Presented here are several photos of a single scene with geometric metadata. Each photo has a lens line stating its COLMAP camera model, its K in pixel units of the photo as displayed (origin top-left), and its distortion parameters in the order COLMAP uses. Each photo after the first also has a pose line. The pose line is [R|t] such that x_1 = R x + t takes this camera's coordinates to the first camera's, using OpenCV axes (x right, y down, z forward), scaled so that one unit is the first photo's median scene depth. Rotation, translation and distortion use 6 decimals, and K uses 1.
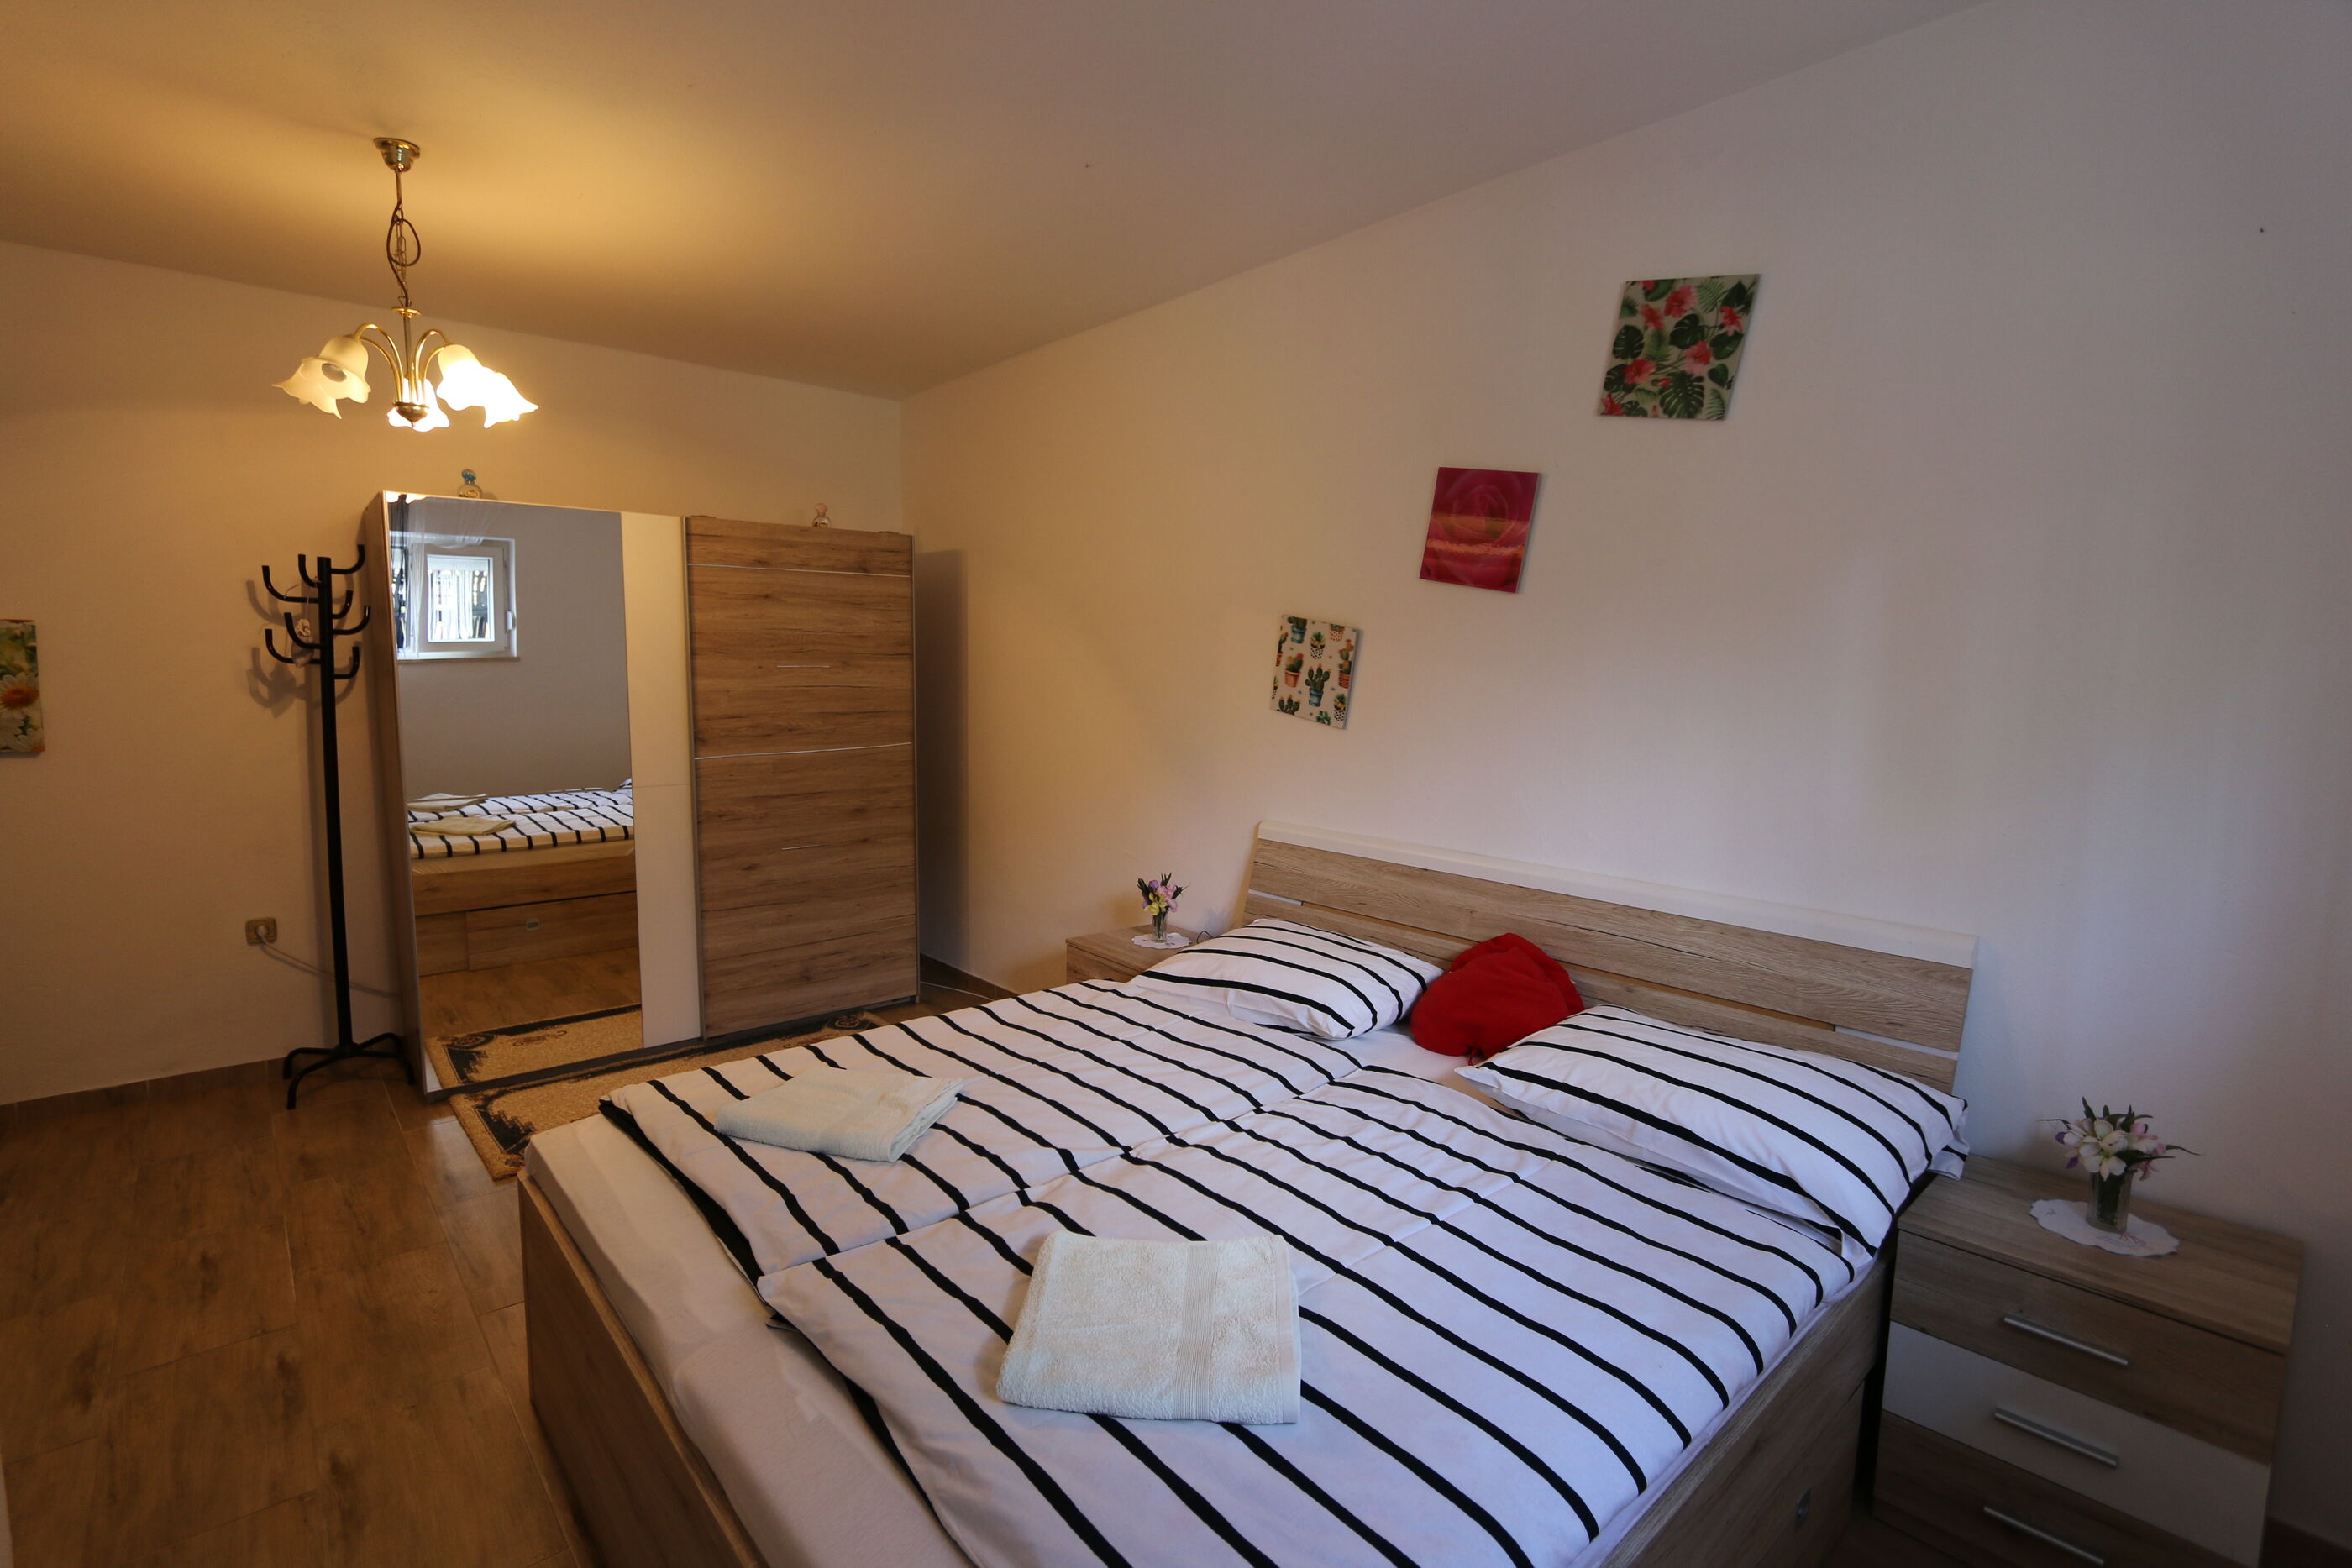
lens RADIAL K [[1090.7, 0, 1143.7], [0, 1090.7, 790.5], [0, 0, 1]] dist [-0.017655, 0.003271]
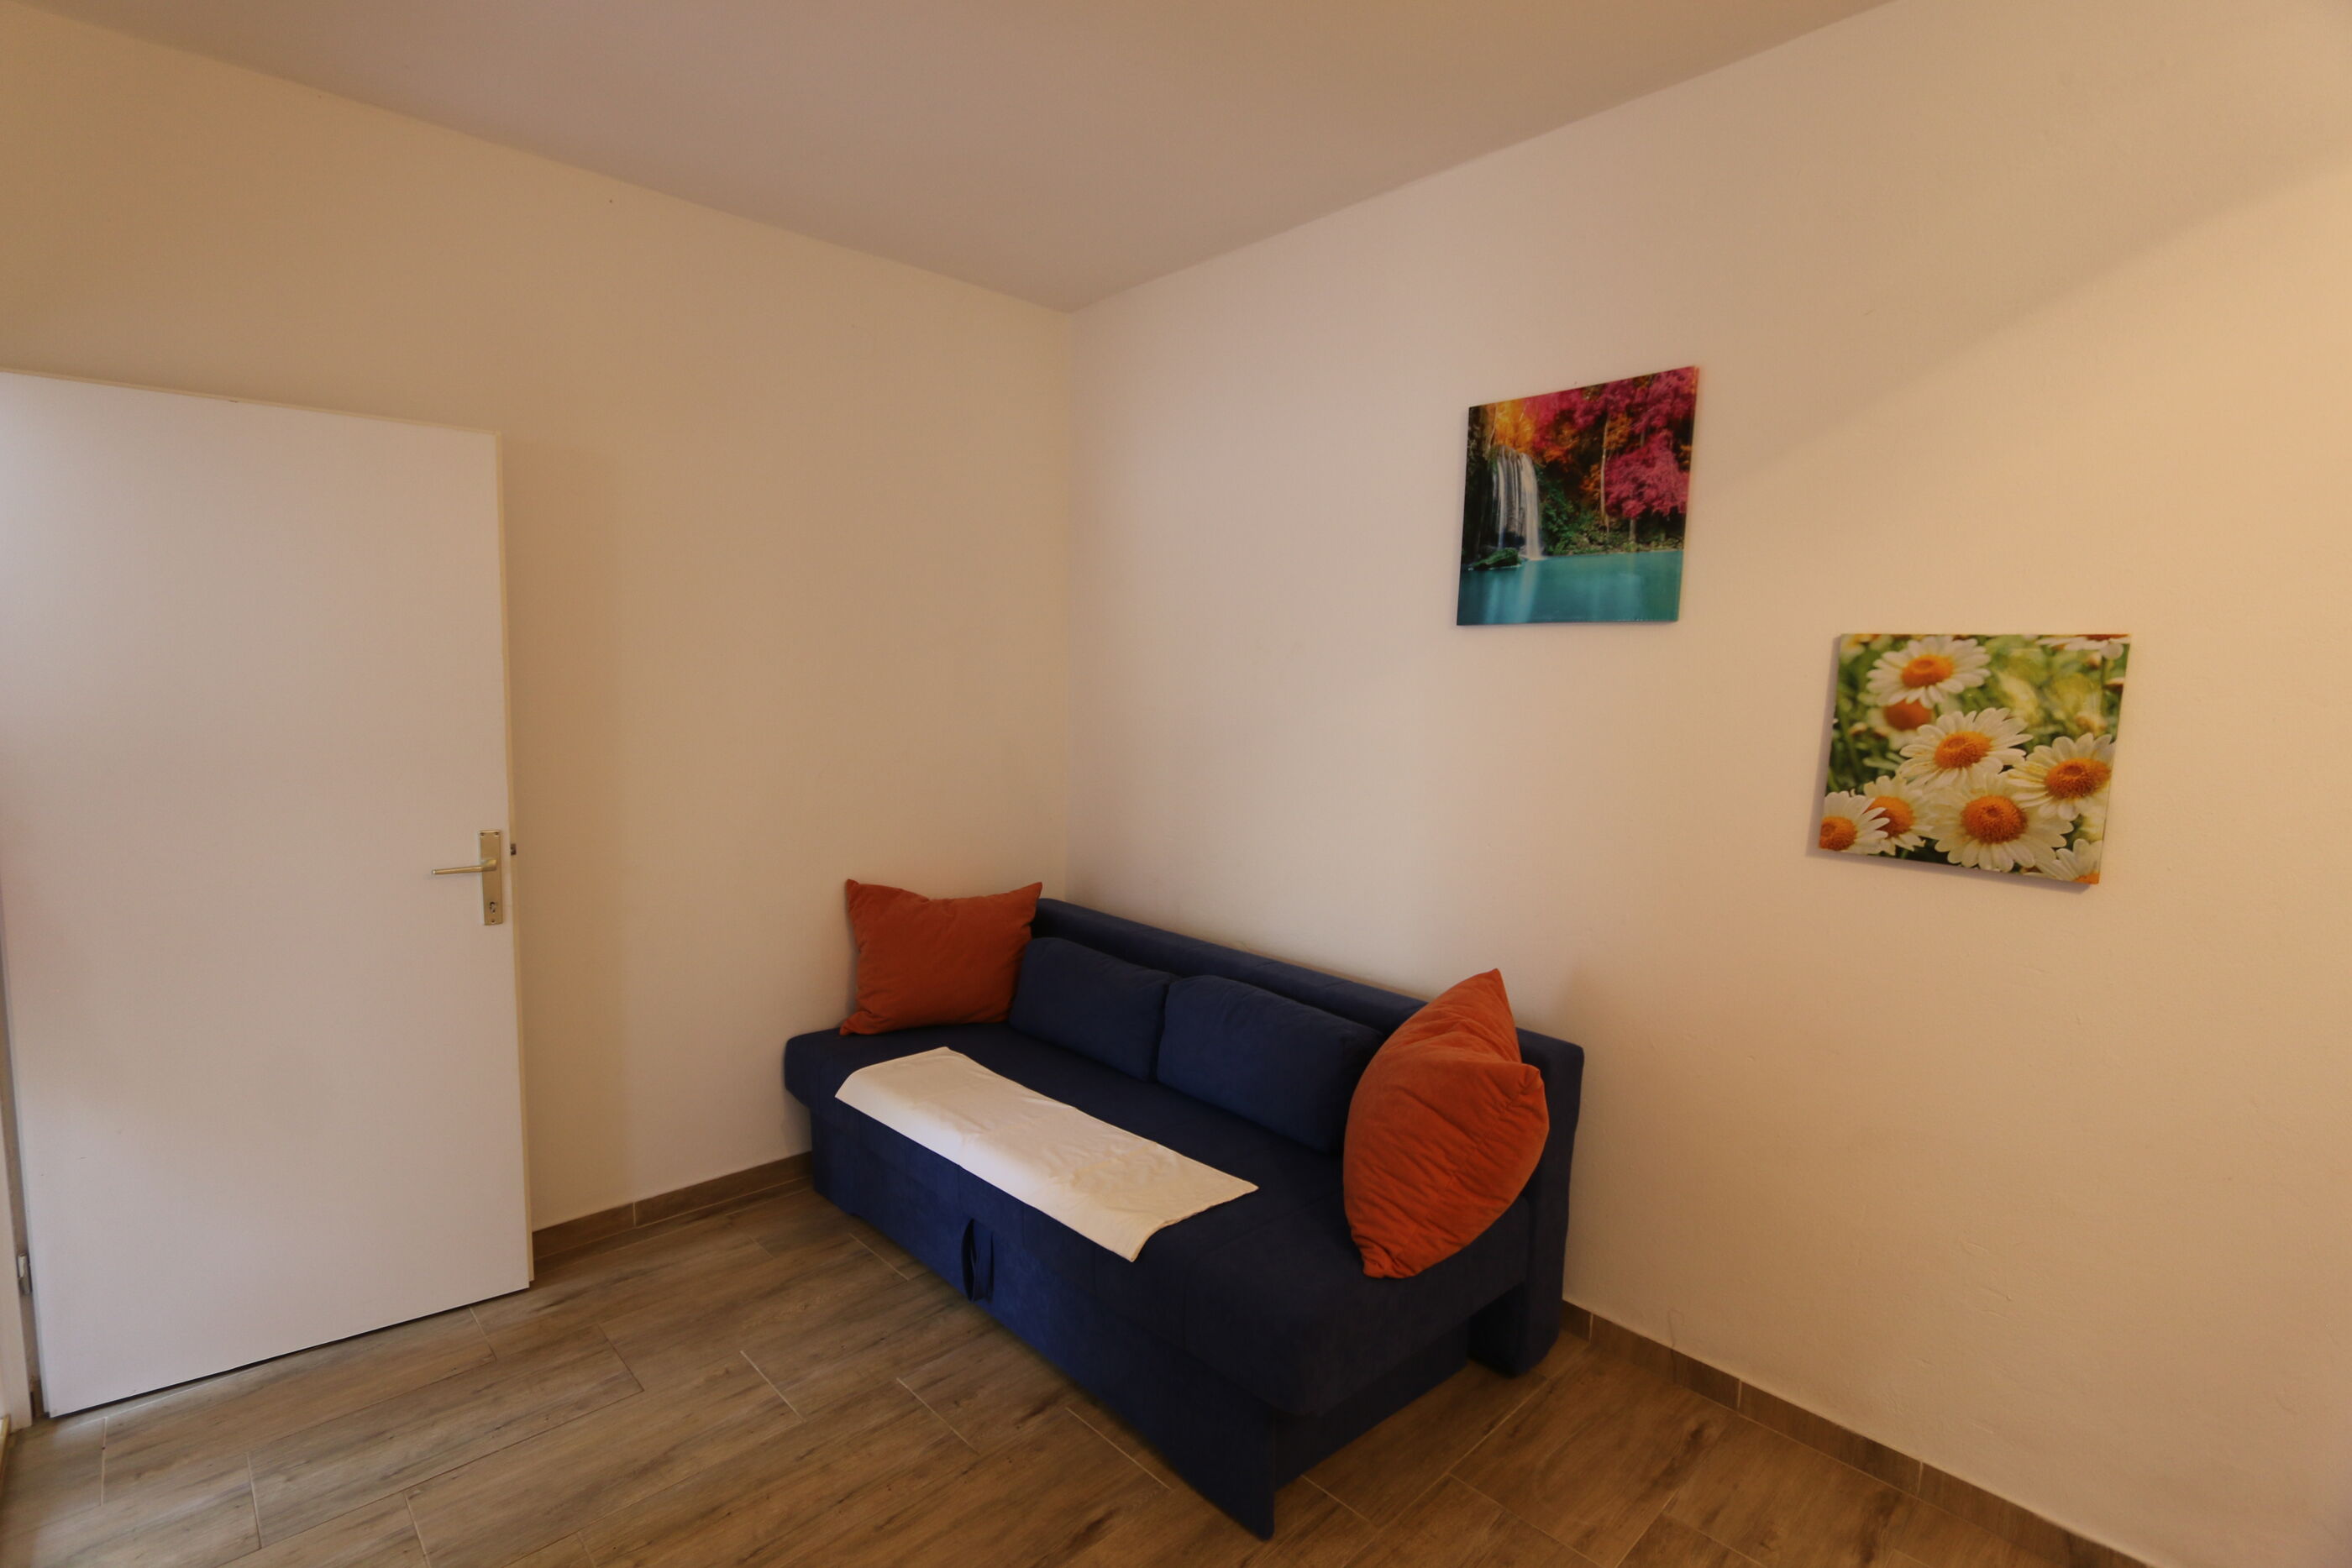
lens RADIAL K [[1070.0, 0, 1145.4], [0, 1070.0, 789.9], [0, 0, 1]] dist [-0.016391, -0.000083]
pose [[0.048589, 0.089642, -0.994788, -0.475379], [-0.134780, 0.987444, 0.082397, -0.054623], [0.989684, 0.130074, 0.060061, 0.445205]]
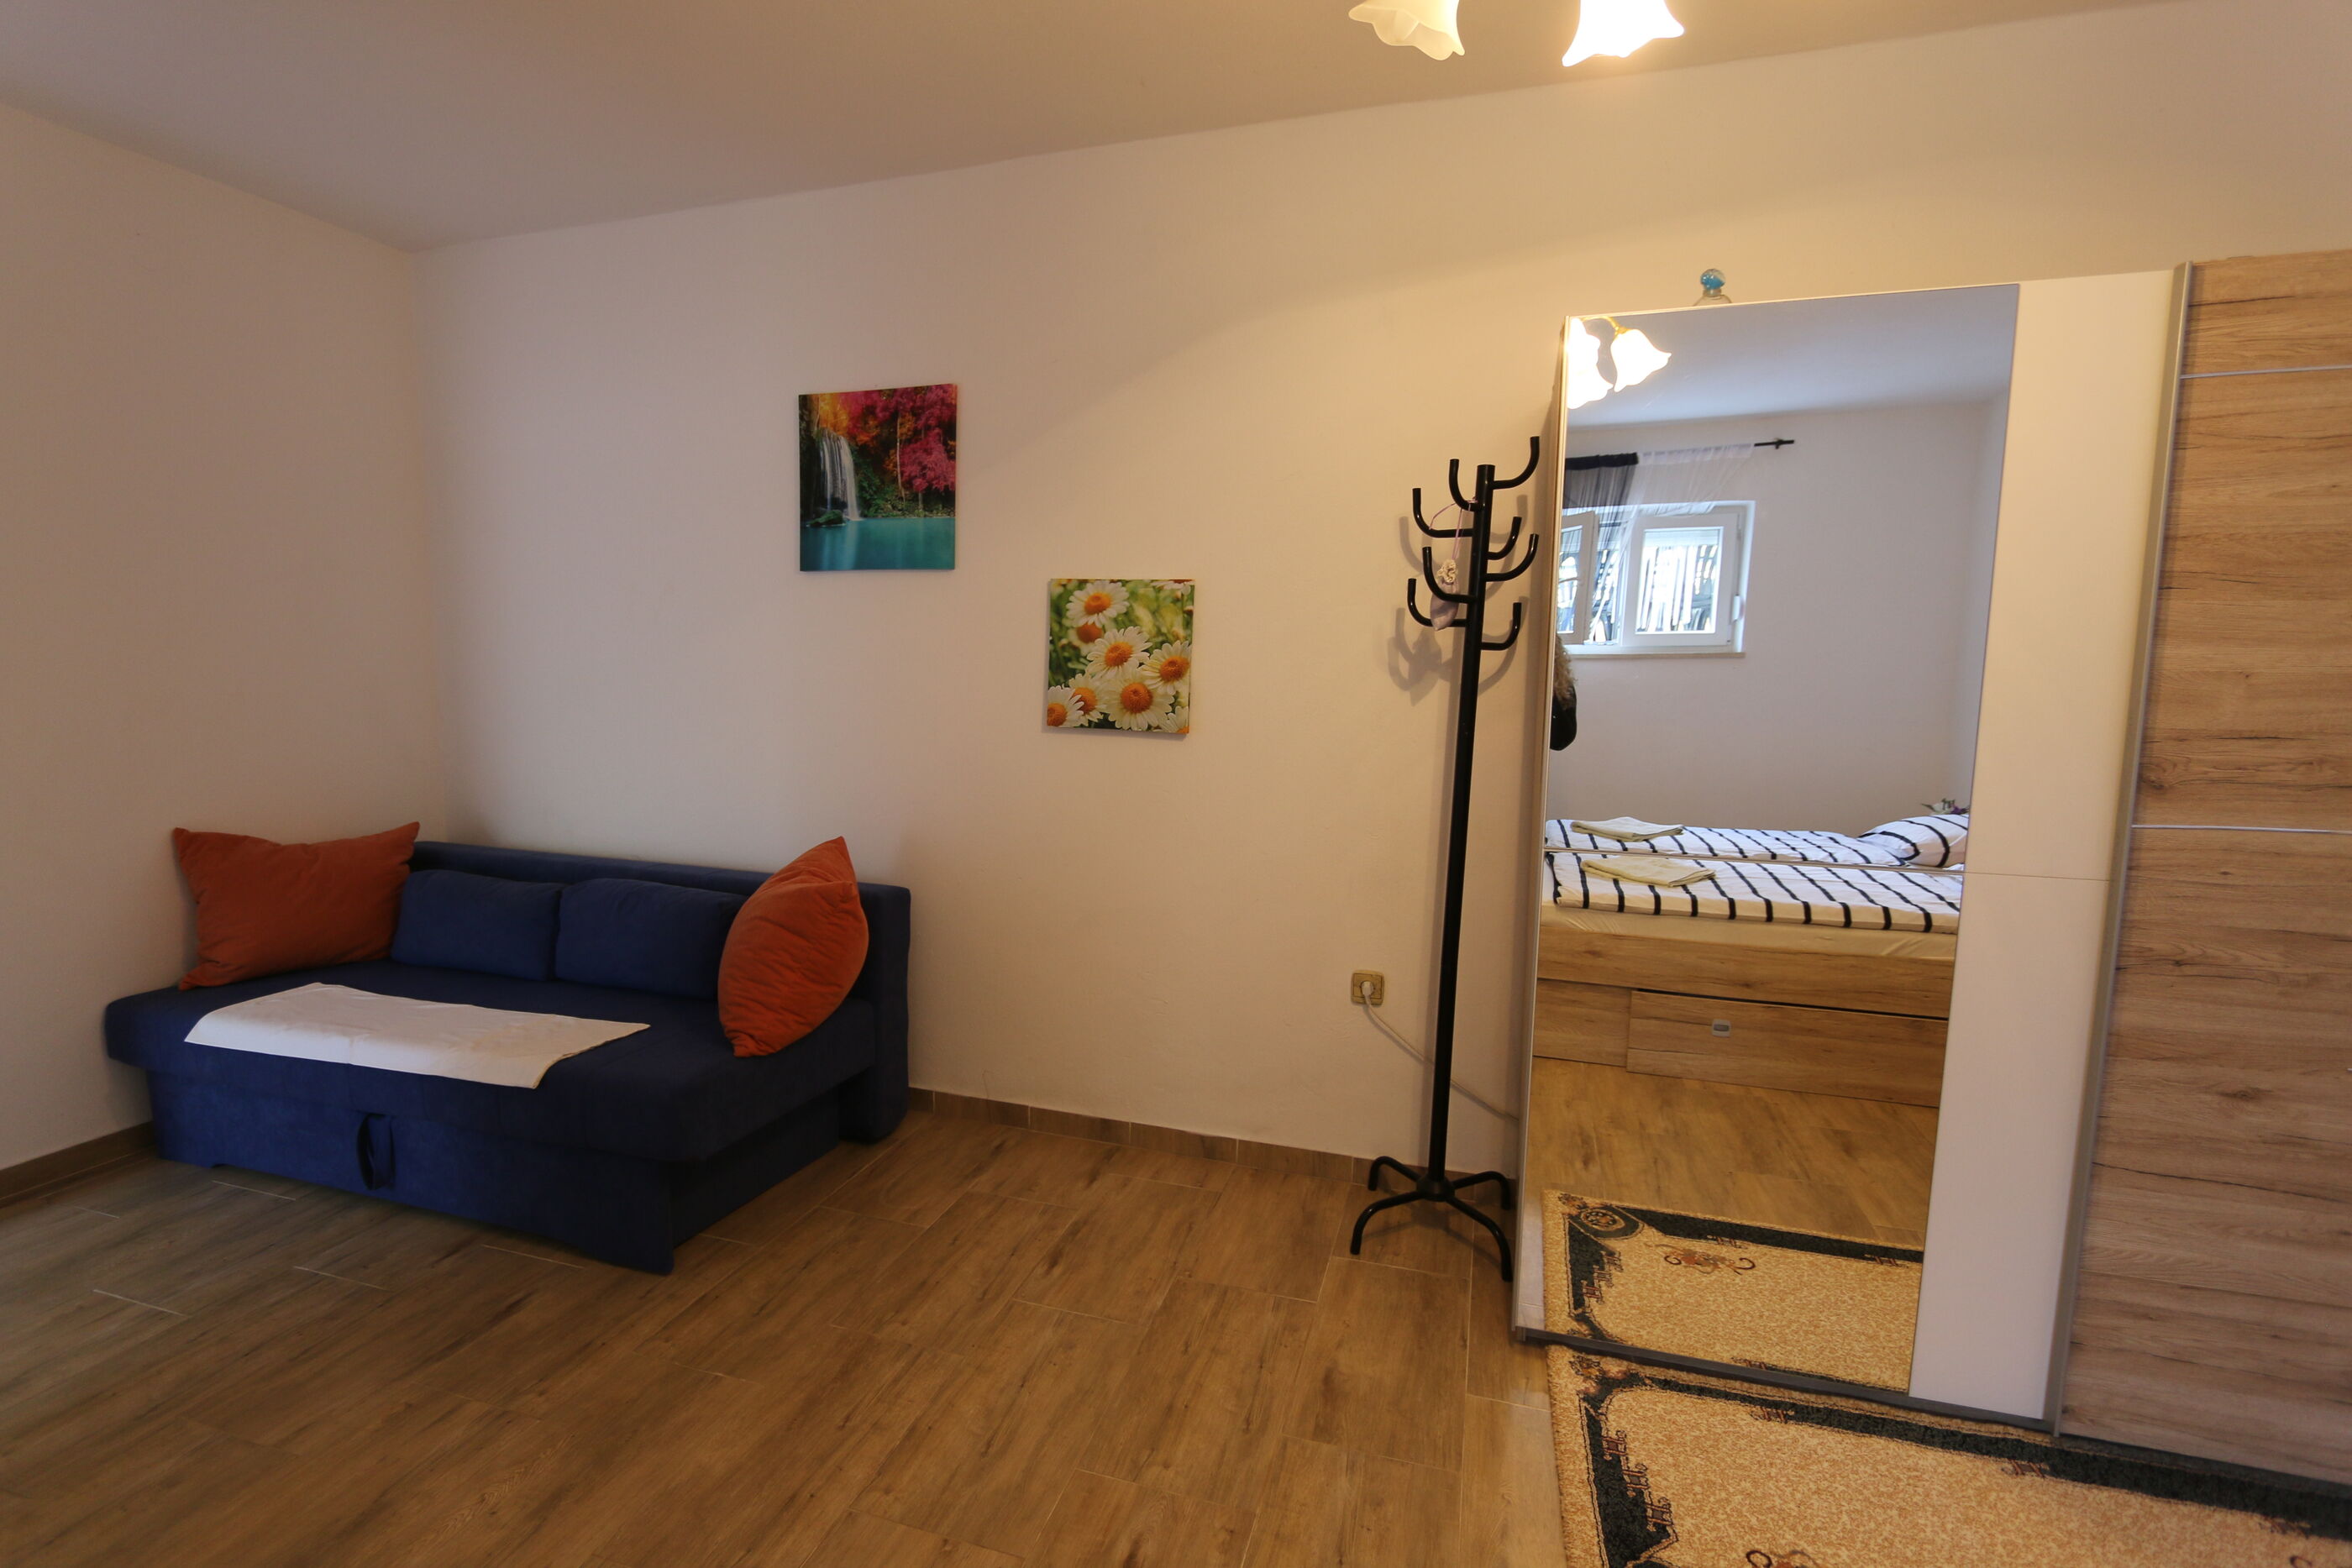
lens RADIAL K [[1090.7, 0, 1143.7], [0, 1090.7, 790.5], [0, 0, 1]] dist [-0.017655, 0.003271]
pose [[0.526493, 0.090056, -0.845397, -0.269003], [-0.105346, 0.993621, 0.040238, -0.020027], [0.843628, 0.067874, 0.532621, 0.451338]]
